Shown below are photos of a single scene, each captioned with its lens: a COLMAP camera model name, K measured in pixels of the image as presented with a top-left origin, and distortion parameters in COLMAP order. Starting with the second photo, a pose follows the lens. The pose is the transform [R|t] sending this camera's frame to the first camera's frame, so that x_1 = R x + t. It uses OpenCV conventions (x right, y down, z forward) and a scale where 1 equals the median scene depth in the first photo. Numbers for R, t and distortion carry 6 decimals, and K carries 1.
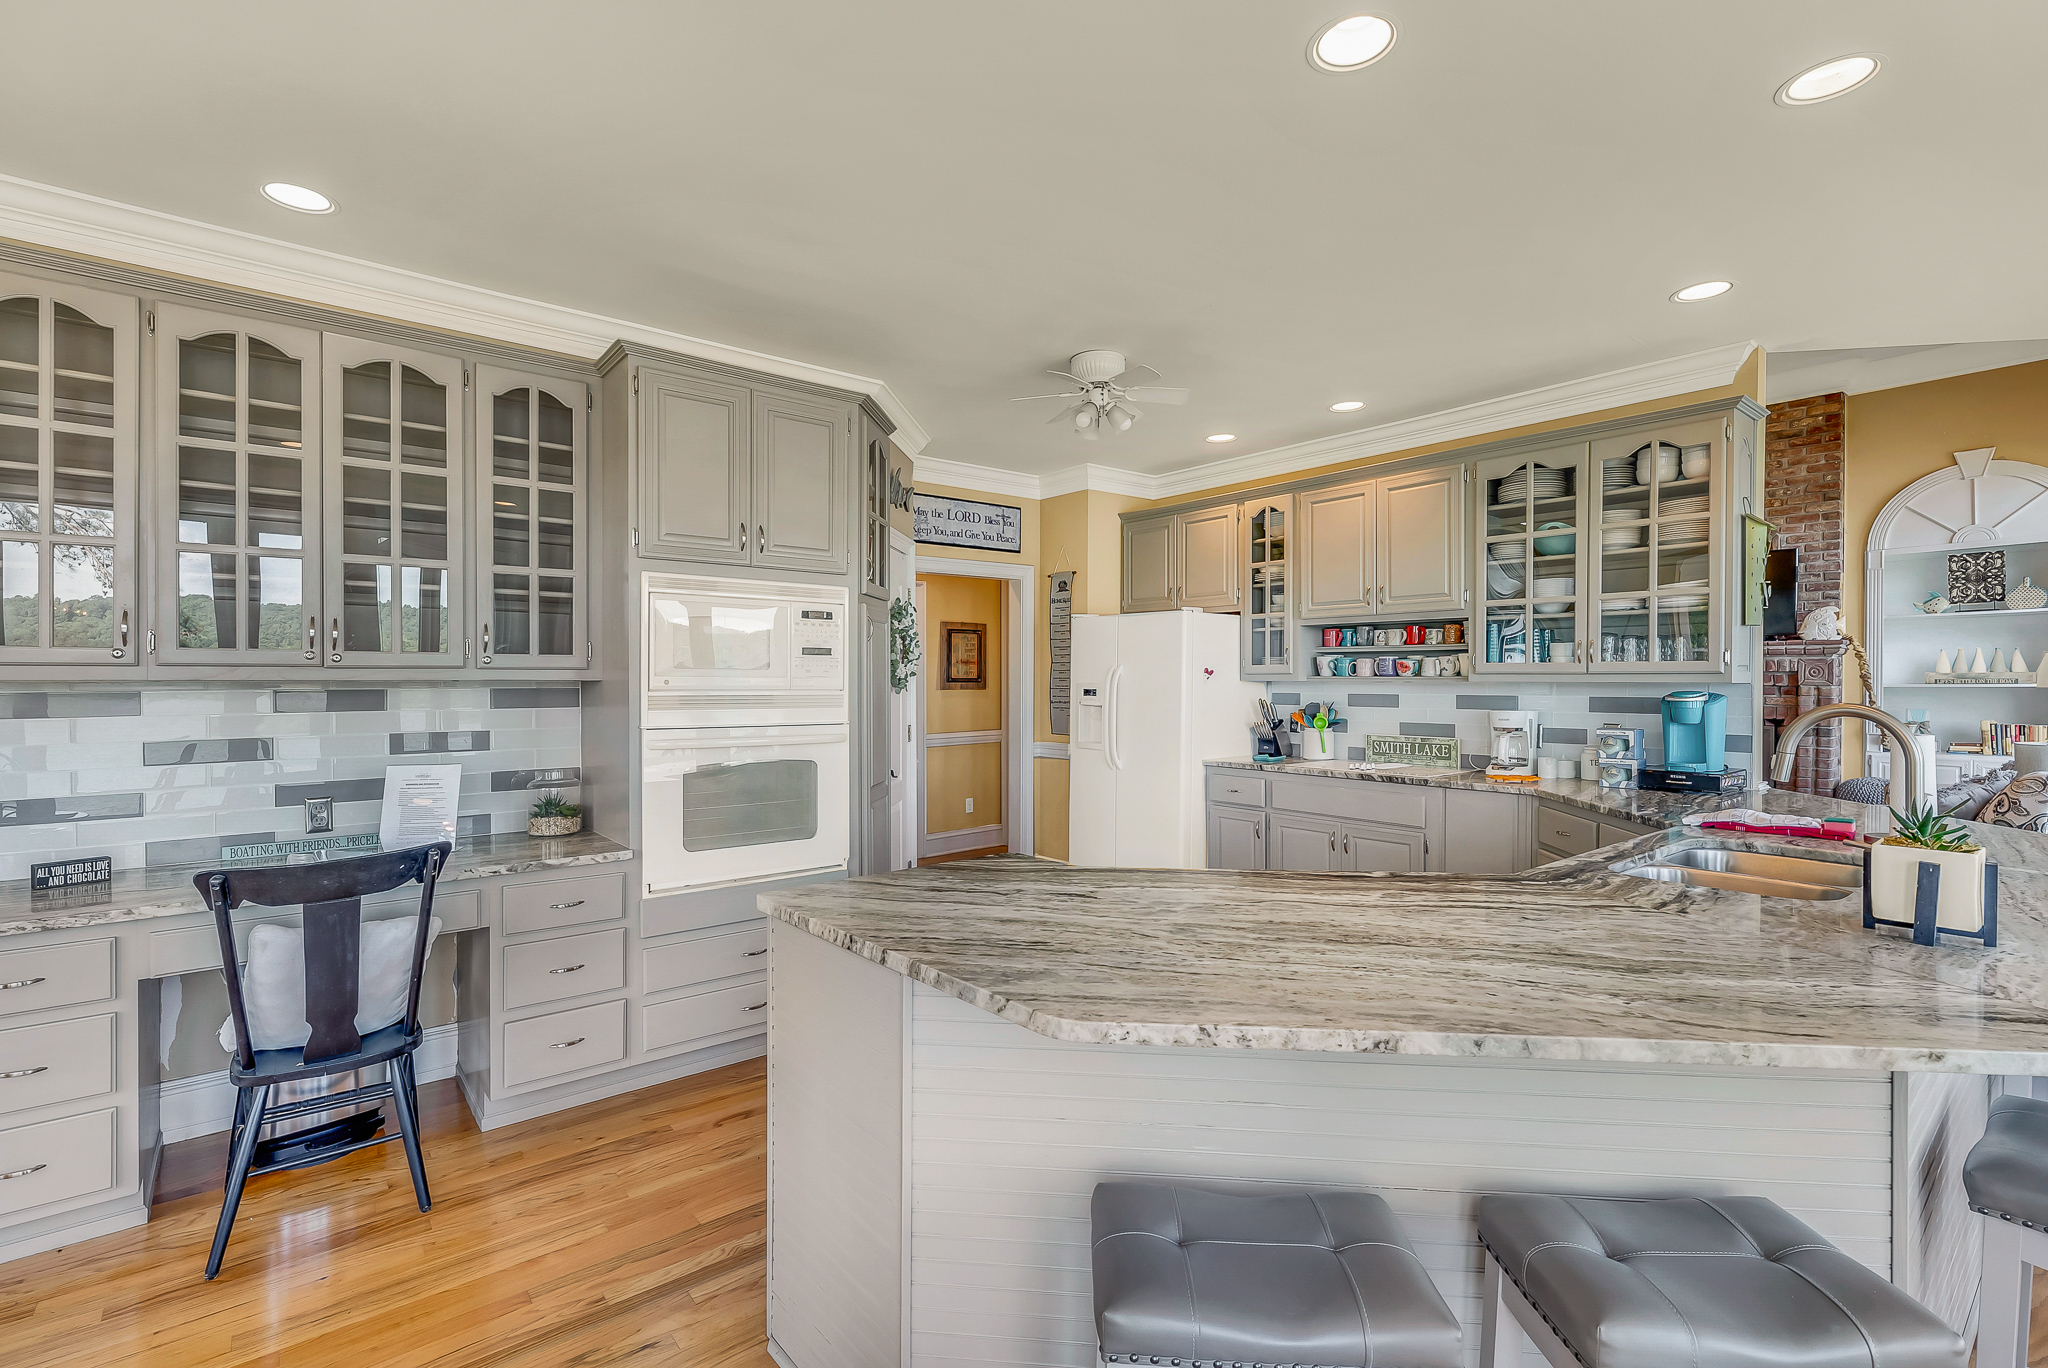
lens RADIAL K [[930.4, 0, 984.6], [0, 930.4, 682.5], [0, 0, 1]] dist [-0.004702, 0.000863]
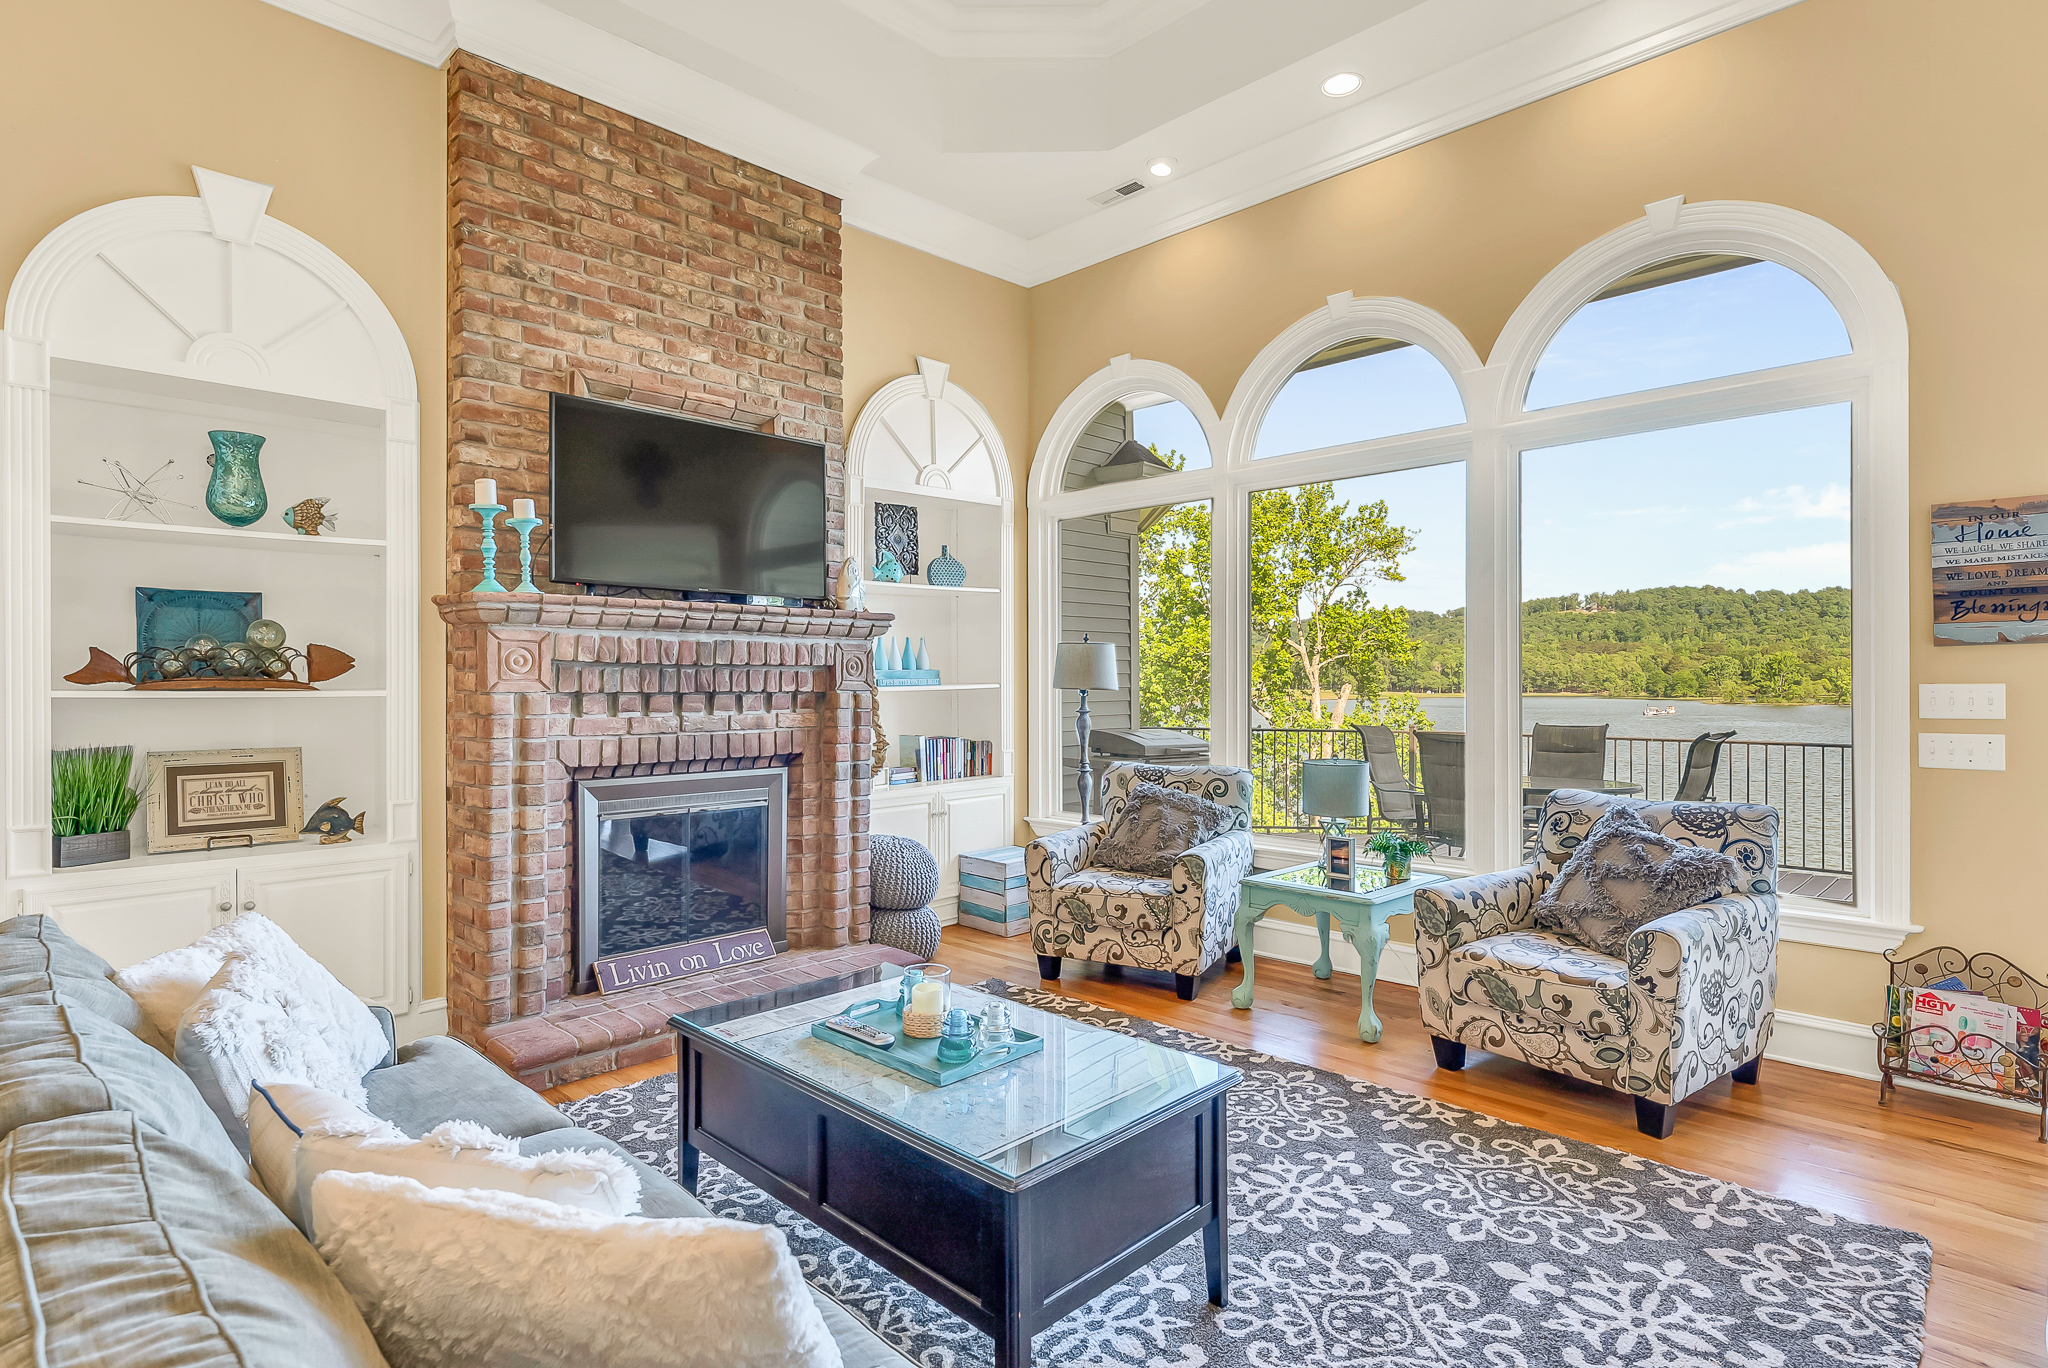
lens RADIAL K [[1050.8, 0, 1016.6], [0, 1050.8, 668.1], [0, 0, 1]] dist [0.007527, -0.000467]
pose [[-0.120679, 0.005690, 0.992675, 0.236677], [0.006313, 0.999968, -0.004964, -0.006681], [-0.992671, 0.005667, -0.120711, 0.972356]]
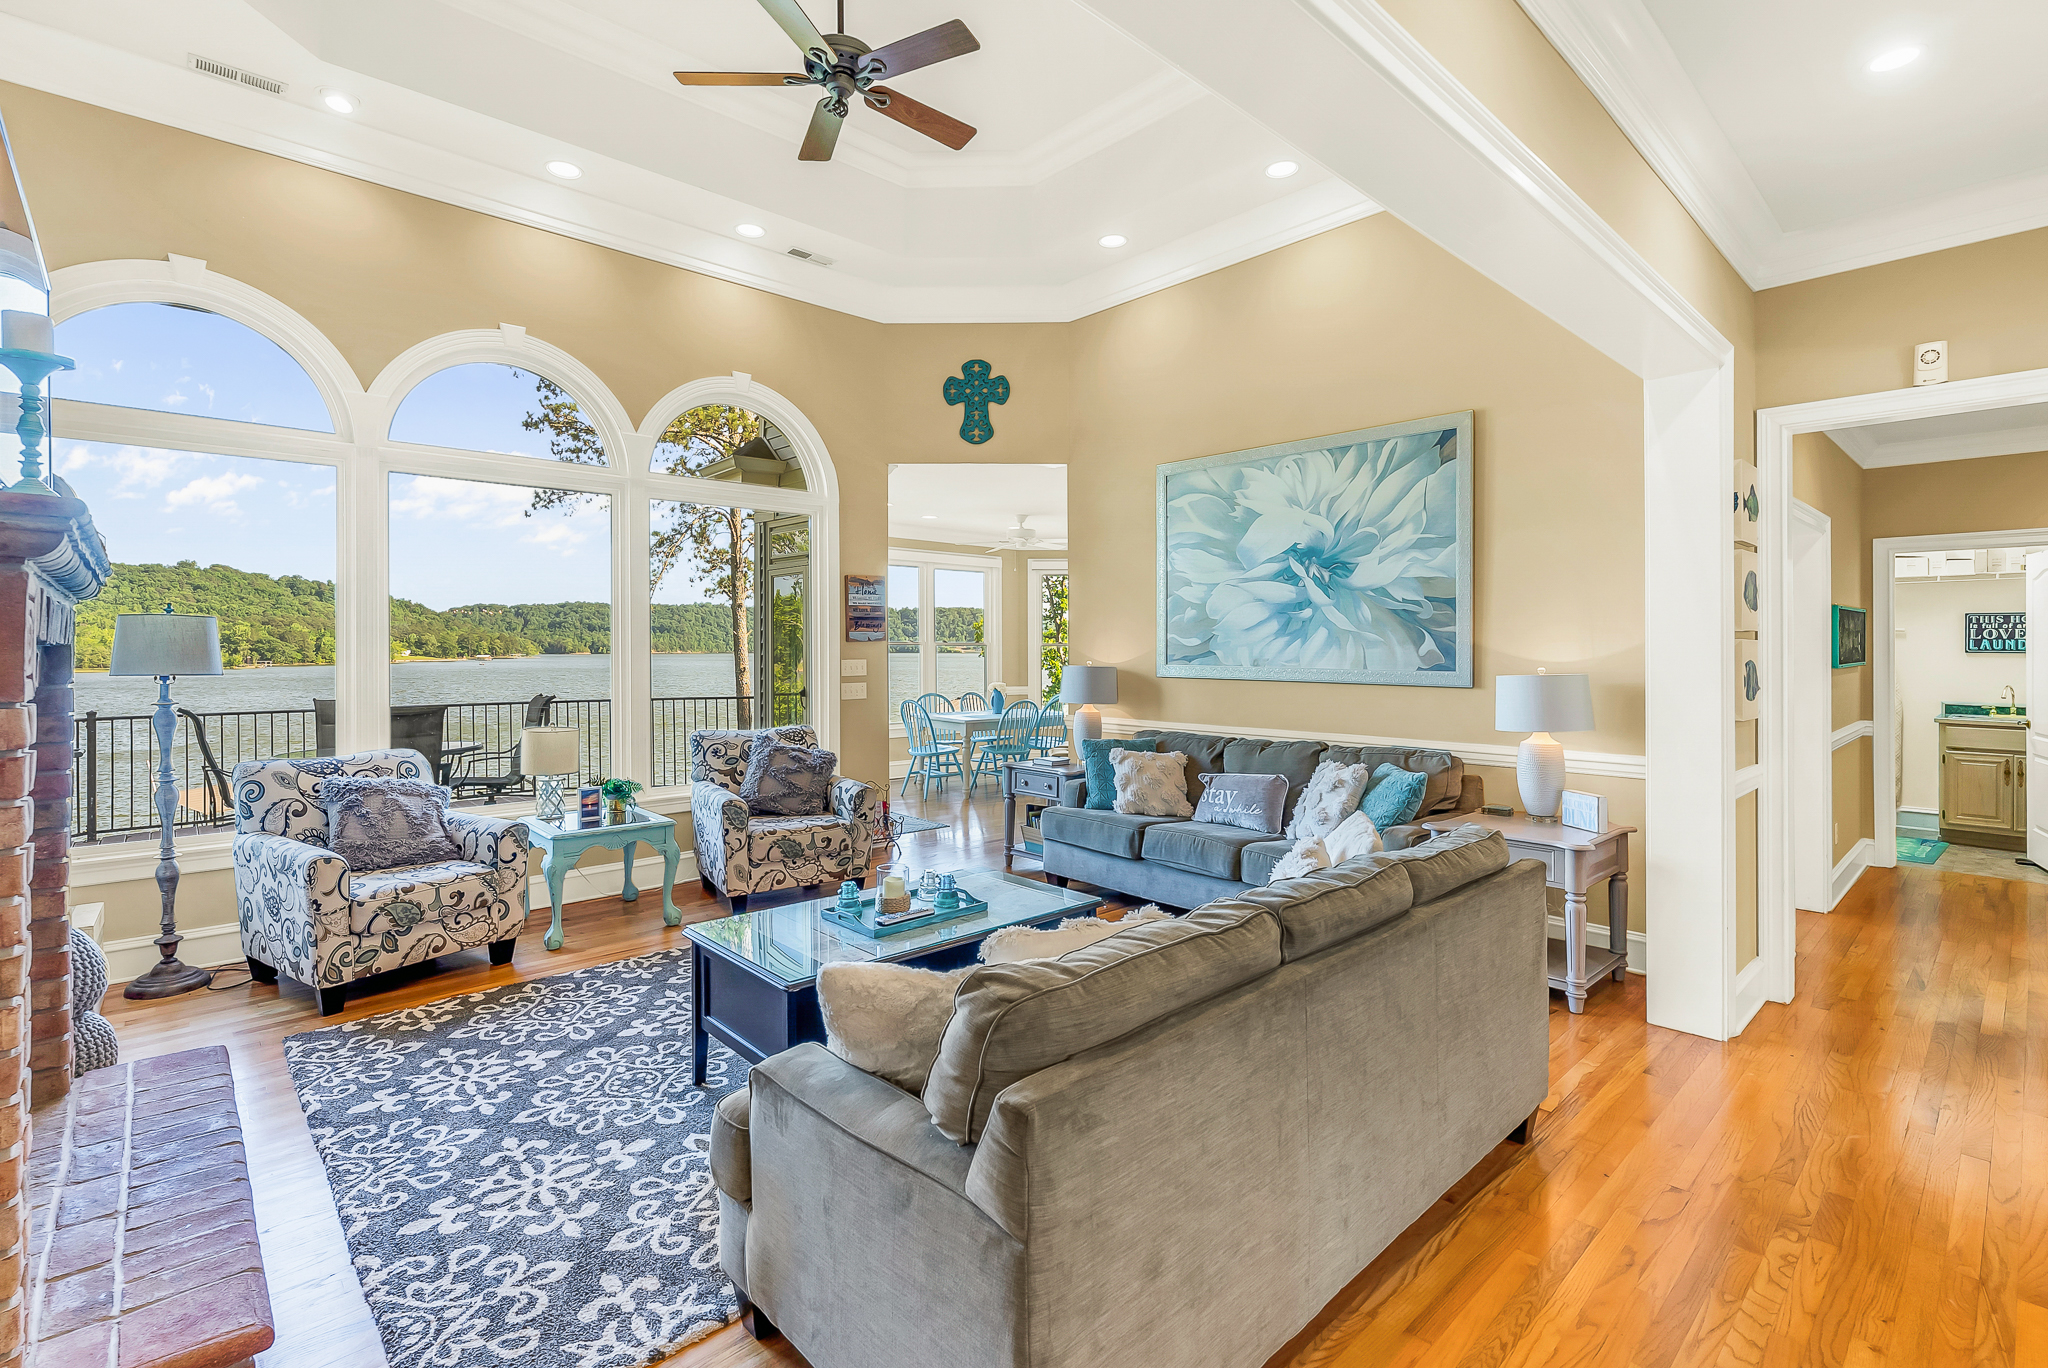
lens RADIAL K [[930.4, 0, 1032.6], [0, 930.4, 622.0], [0, 0, 1]] dist [-0.004702, 0.000863]
pose [[-0.996109, -0.006560, -0.087885, 0.542467], [-0.004311, 0.999659, -0.025753, -0.012539], [0.088024, -0.025274, -0.995798, 1.379407]]
